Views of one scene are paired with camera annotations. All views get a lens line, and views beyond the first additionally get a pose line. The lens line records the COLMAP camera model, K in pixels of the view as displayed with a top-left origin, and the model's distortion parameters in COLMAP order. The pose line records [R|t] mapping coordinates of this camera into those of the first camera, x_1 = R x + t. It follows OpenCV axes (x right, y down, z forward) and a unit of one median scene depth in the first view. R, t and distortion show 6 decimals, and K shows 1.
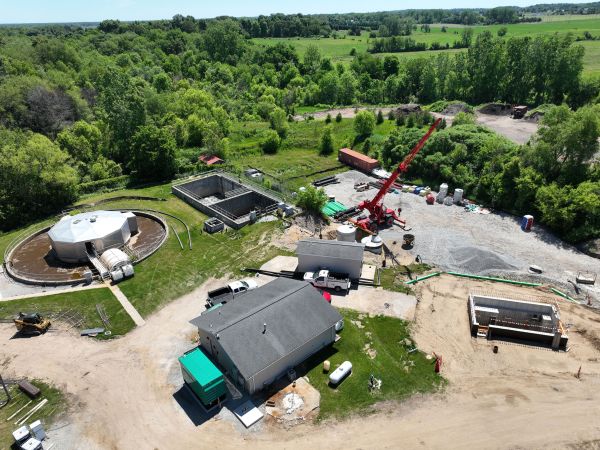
lens RADIAL K [[426.5, 0, 298.7], [0, 426.5, 226.0], [0, 0, 1]] dist [-0.005350, 0.023518]
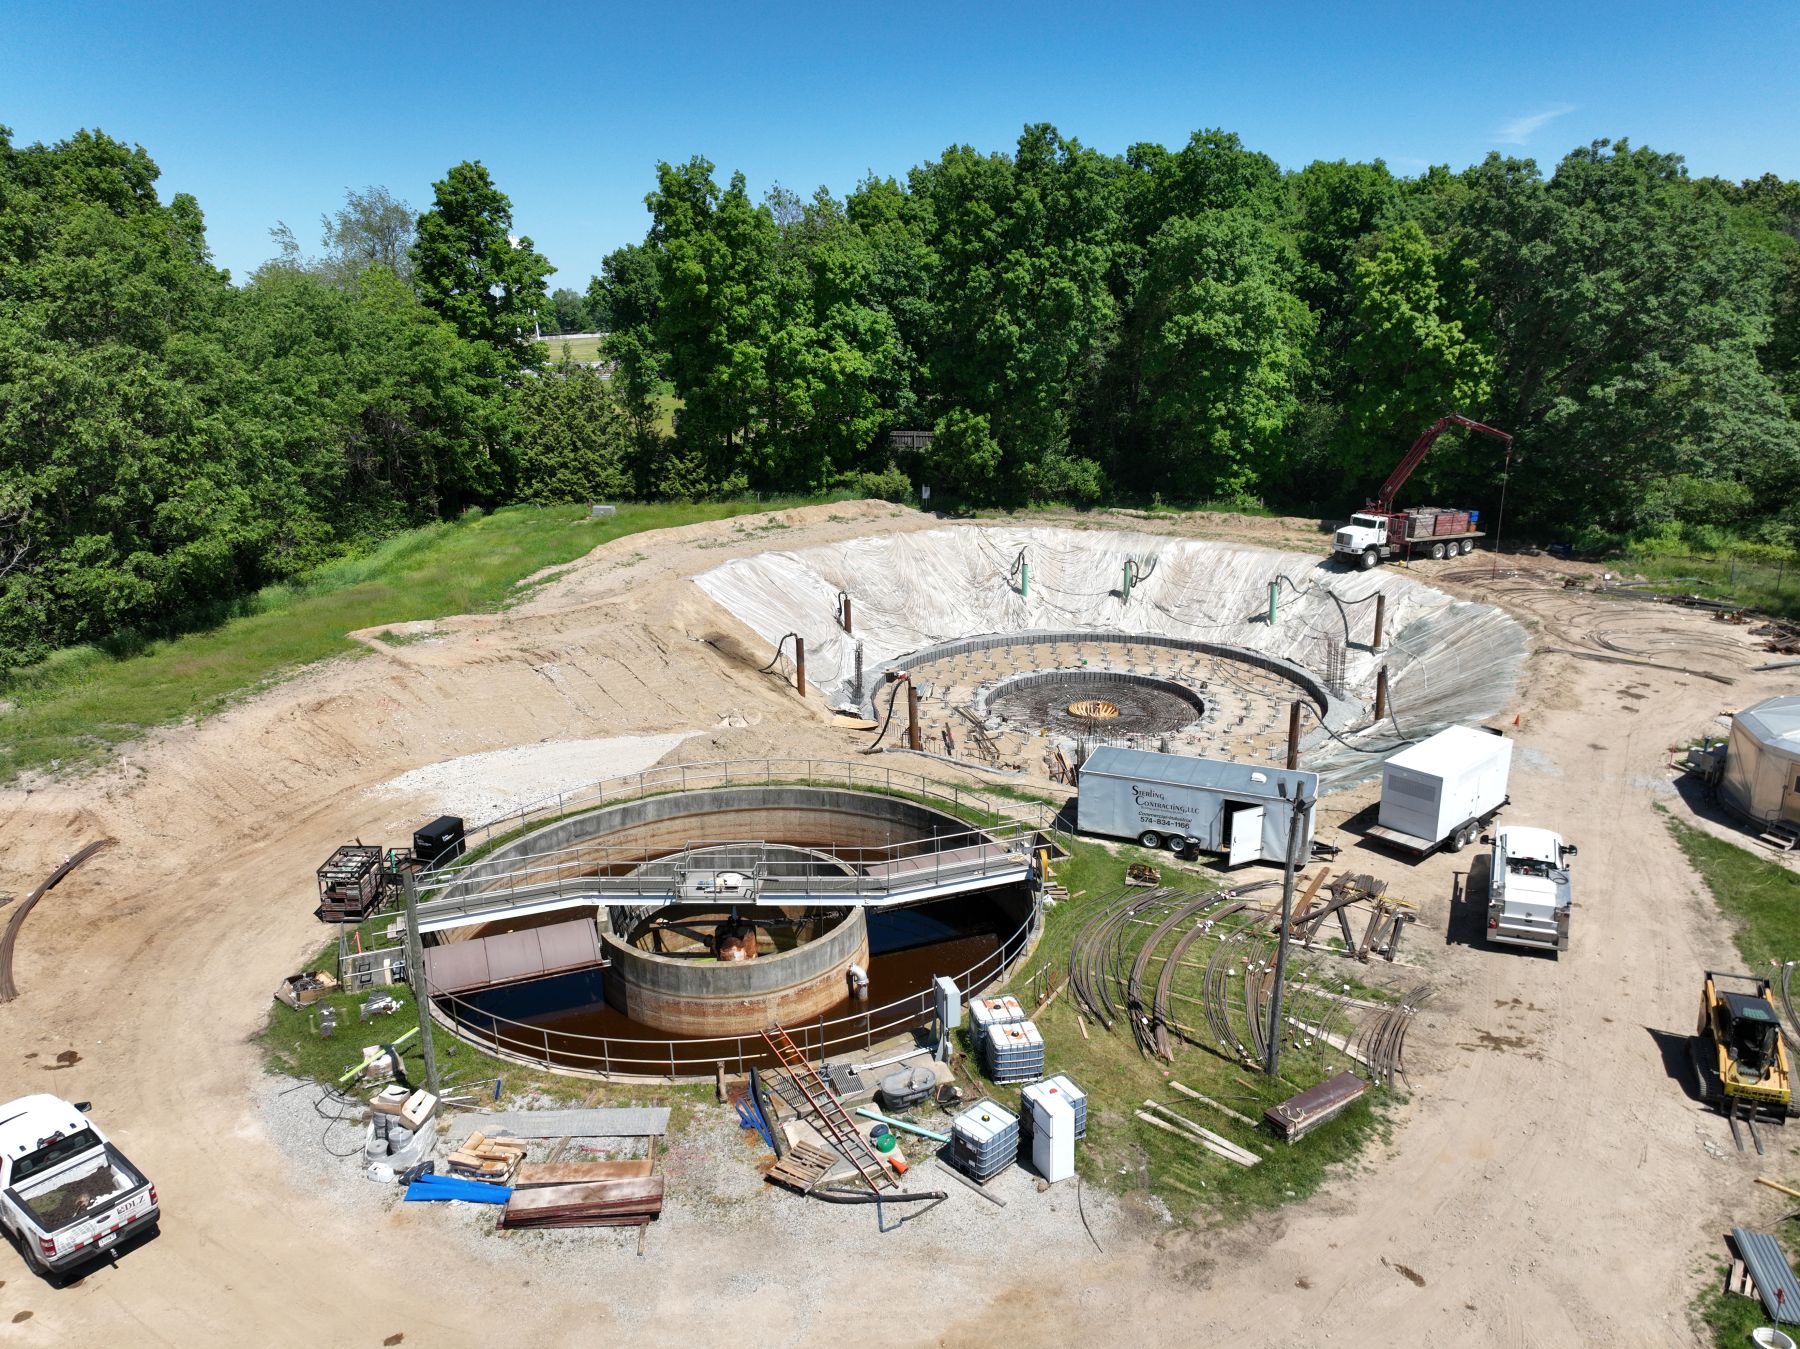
lens RADIAL K [[1279.6, 0, 896.0], [0, 1279.6, 677.5], [0, 0, 1]] dist [-0.005350, 0.023518]
pose [[-0.355786, 0.305469, -0.883236, 0.002009], [-0.388110, 0.811433, 0.436975, -0.014425], [0.850169, 0.498262, -0.170141, 0.400830]]
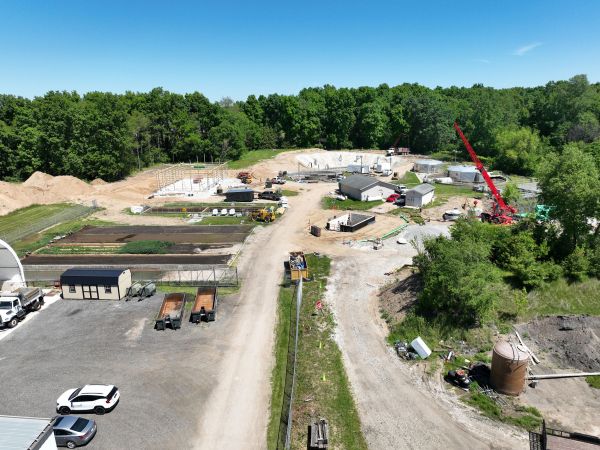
lens RADIAL K [[426.5, 0, 298.7], [0, 426.5, 226.0], [0, 0, 1]] dist [-0.005350, 0.023518]
pose [[-0.349350, 0.295579, -0.889150, 1.259729], [-0.384231, 0.820294, 0.423655, -0.255121], [0.854588, 0.489643, -0.172999, 0.653696]]
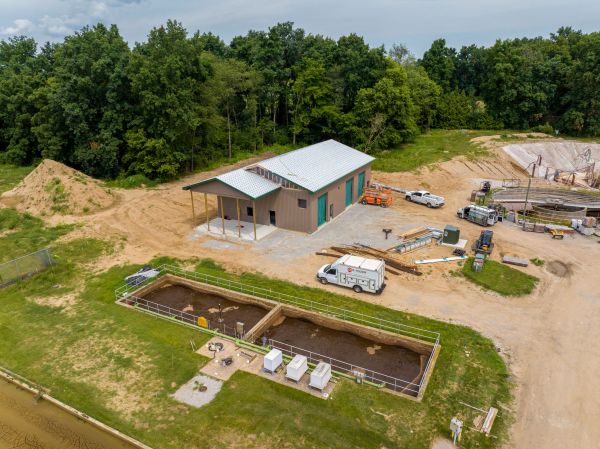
lens RADIAL K [[422.2, 0, 302.4], [0, 422.2, 220.2], [0, 0, 1]] dist [-0.037826, 0.001099]
pose [[-0.685603, 0.286072, -0.669412, 0.497515], [-0.289037, 0.736994, 0.610981, -0.035260], [0.668137, 0.612375, -0.422600, 0.339716]]
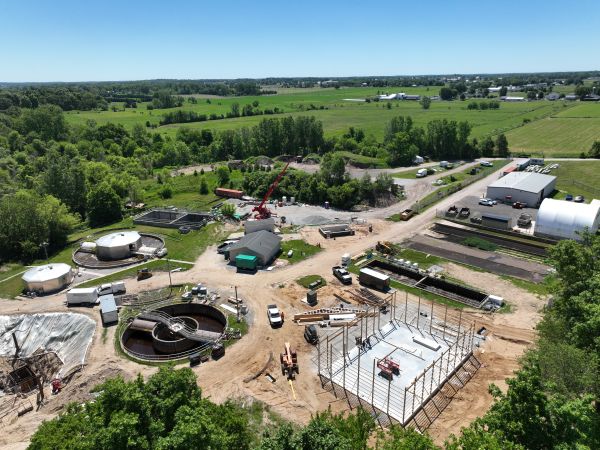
lens RADIAL K [[426.5, 0, 298.7], [0, 426.5, 226.0], [0, 0, 1]] dist [-0.005350, 0.023518]
pose [[0.860630, -0.157074, 0.484401, -0.557816], [0.221087, 0.972165, -0.077564, 0.195572], [-0.458734, 0.173849, 0.871401, -0.688154]]
